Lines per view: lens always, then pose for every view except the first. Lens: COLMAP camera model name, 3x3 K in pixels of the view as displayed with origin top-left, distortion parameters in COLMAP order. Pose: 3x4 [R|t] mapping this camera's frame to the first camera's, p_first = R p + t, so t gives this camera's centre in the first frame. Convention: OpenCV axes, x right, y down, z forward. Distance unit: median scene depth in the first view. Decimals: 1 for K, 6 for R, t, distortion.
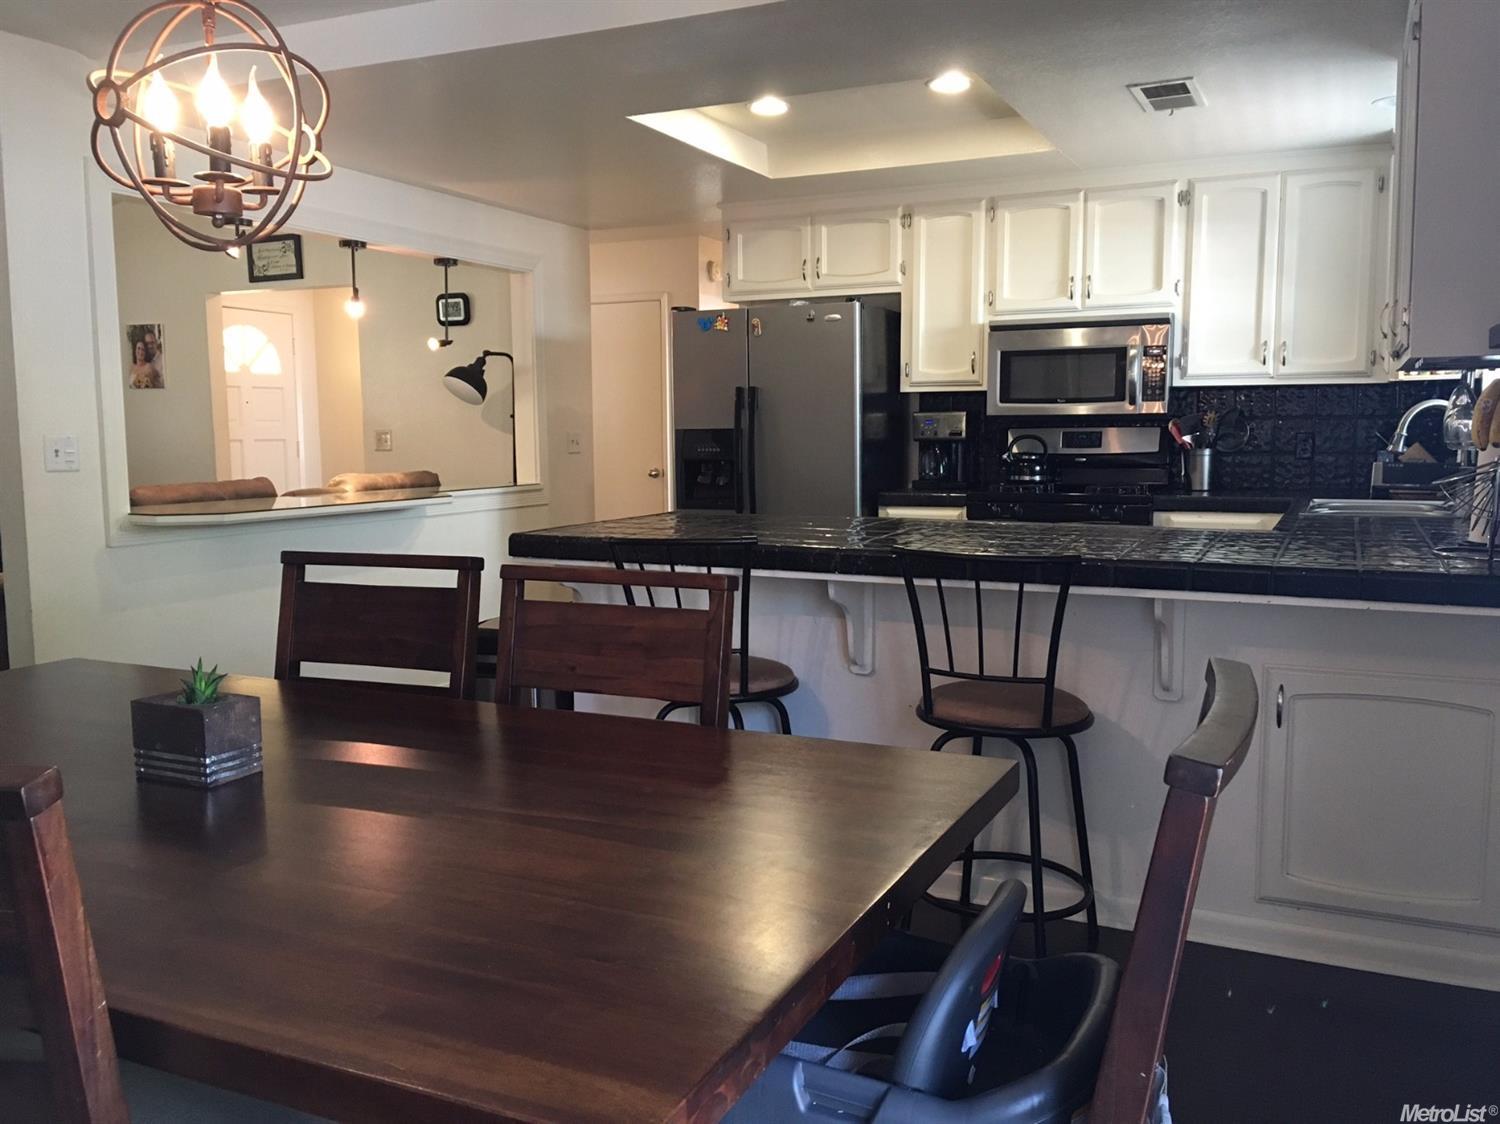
lens RADIAL K [[1279.6, 0, 750.8], [0, 1279.6, 552.3], [0, 0, 1]] dist [0.095348, -0.122616]
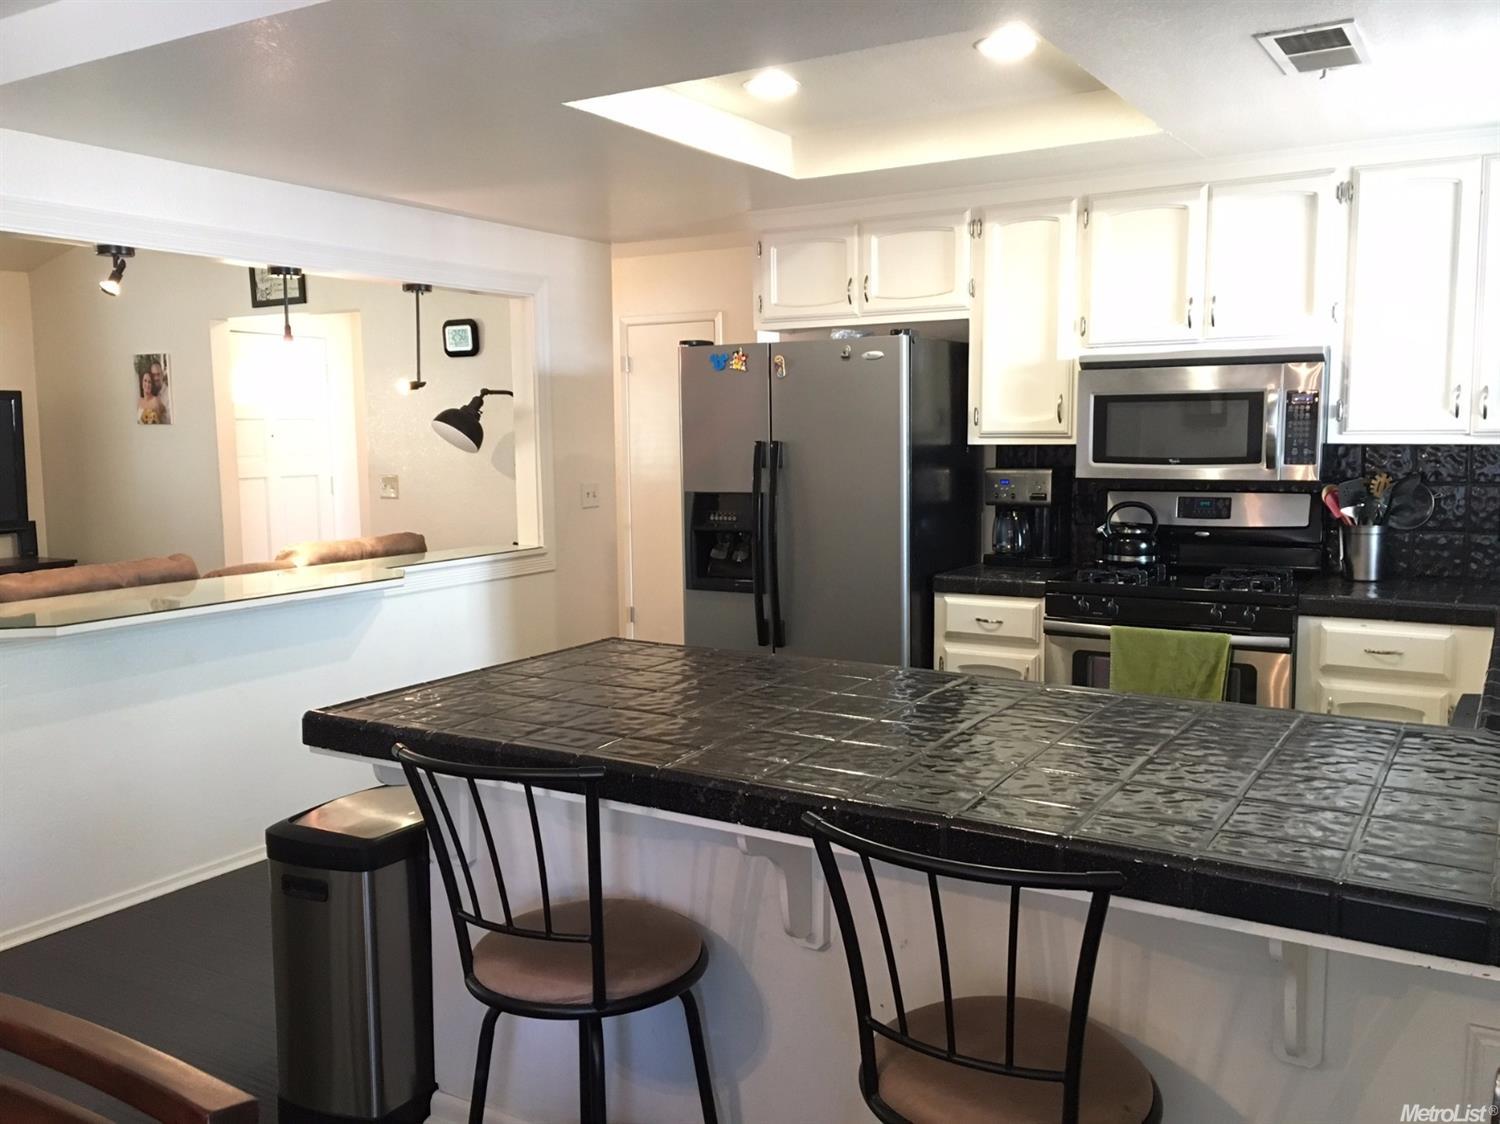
lens RADIAL K [[1279.6, 0, 754.6], [0, 1279.6, 554.5], [0, 0, 1]] dist [0.095348, -0.122616]
pose [[0.993985, 0.008081, -0.109221, 0.075763], [-0.007546, 0.999957, 0.005310, -0.062541], [0.109259, -0.004454, 0.994003, 0.206548]]
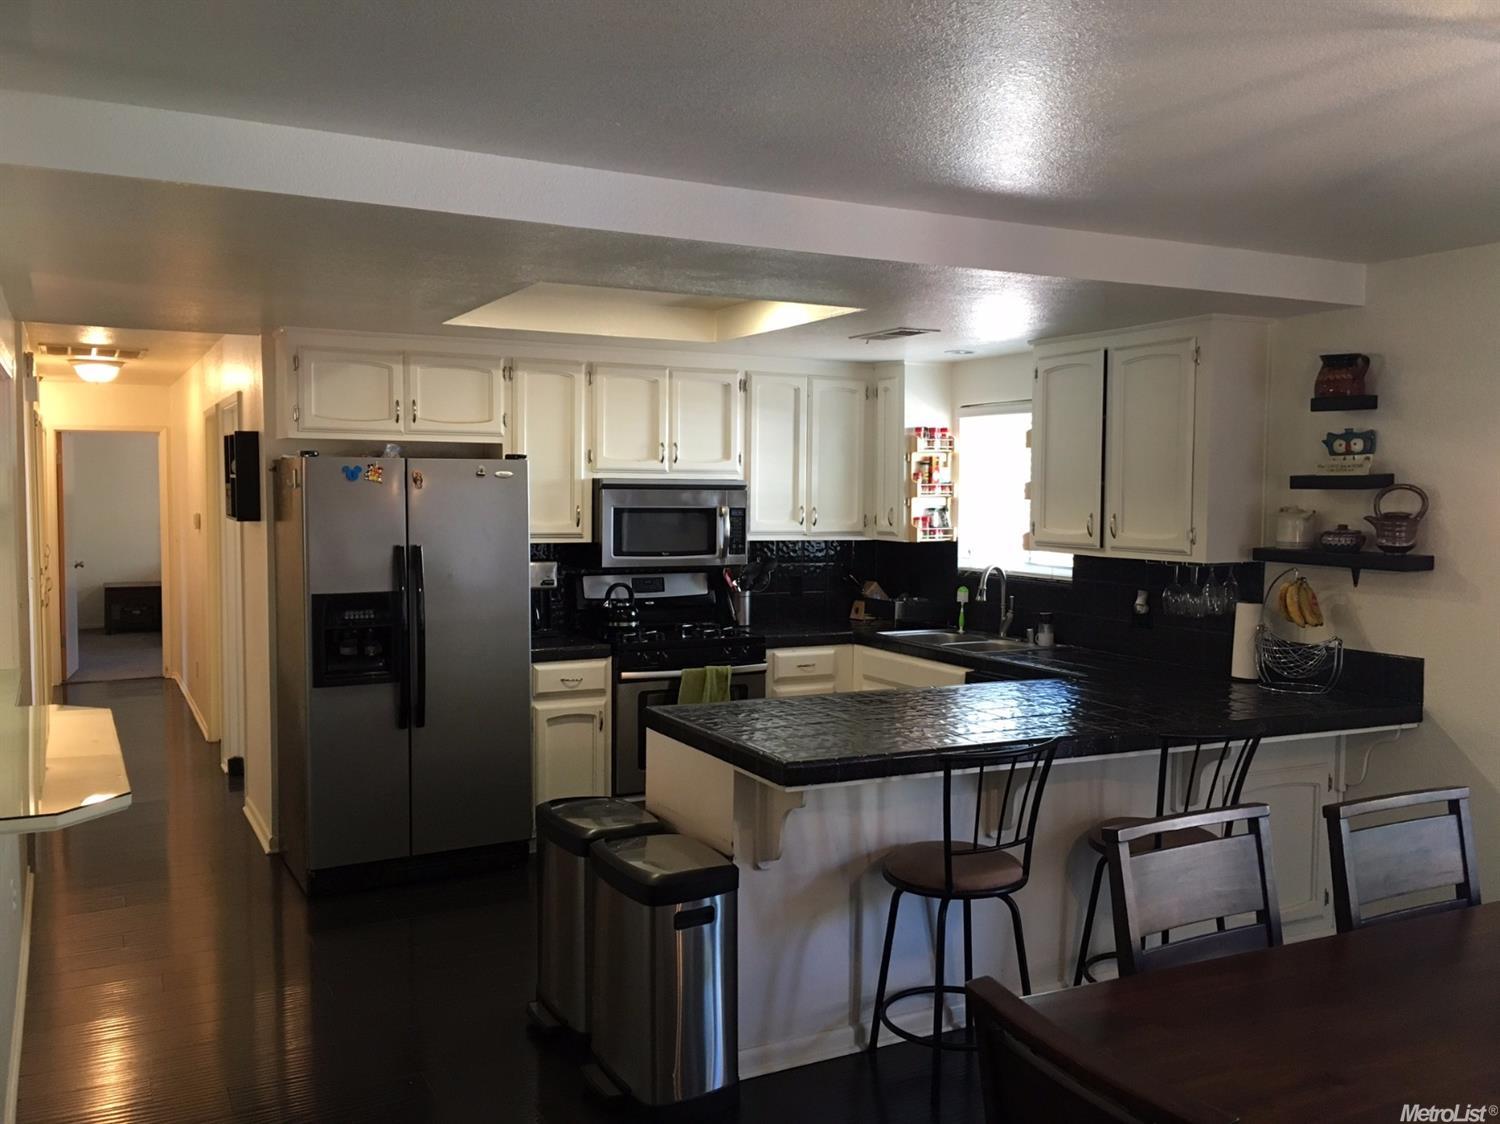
lens RADIAL K [[1279.6, 0, 753.5], [0, 1279.6, 562.1], [0, 0, 1]] dist [0.095348, -0.122616]
pose [[0.613228, -0.032832, 0.789223, -0.562705], [0.067502, 0.997659, -0.010946, -0.090428], [-0.787016, 0.059987, 0.614009, 0.256123]]
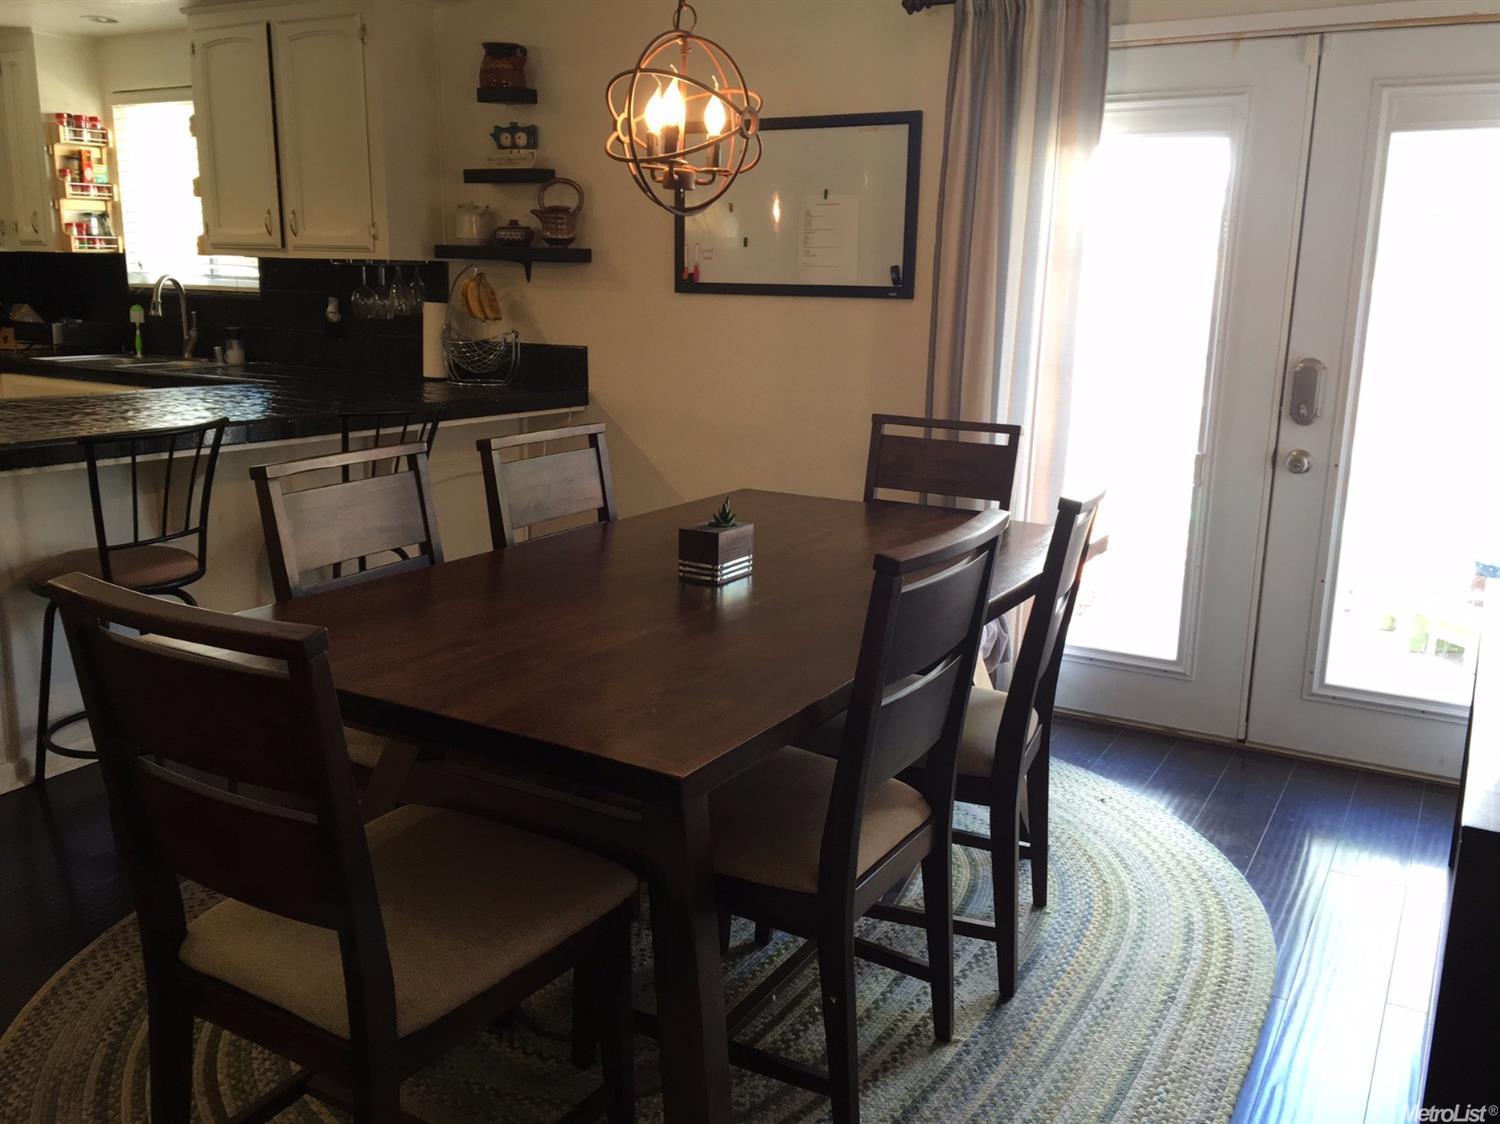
lens RADIAL K [[1279.6, 0, 746.9], [0, 1279.6, 565.2], [0, 0, 1]] dist [0.095348, -0.122616]
pose [[0.095811, -0.206764, 0.973688, -0.546746], [0.082619, 0.976465, 0.199224, -0.046282], [-0.991965, 0.061357, 0.110639, 0.239116]]
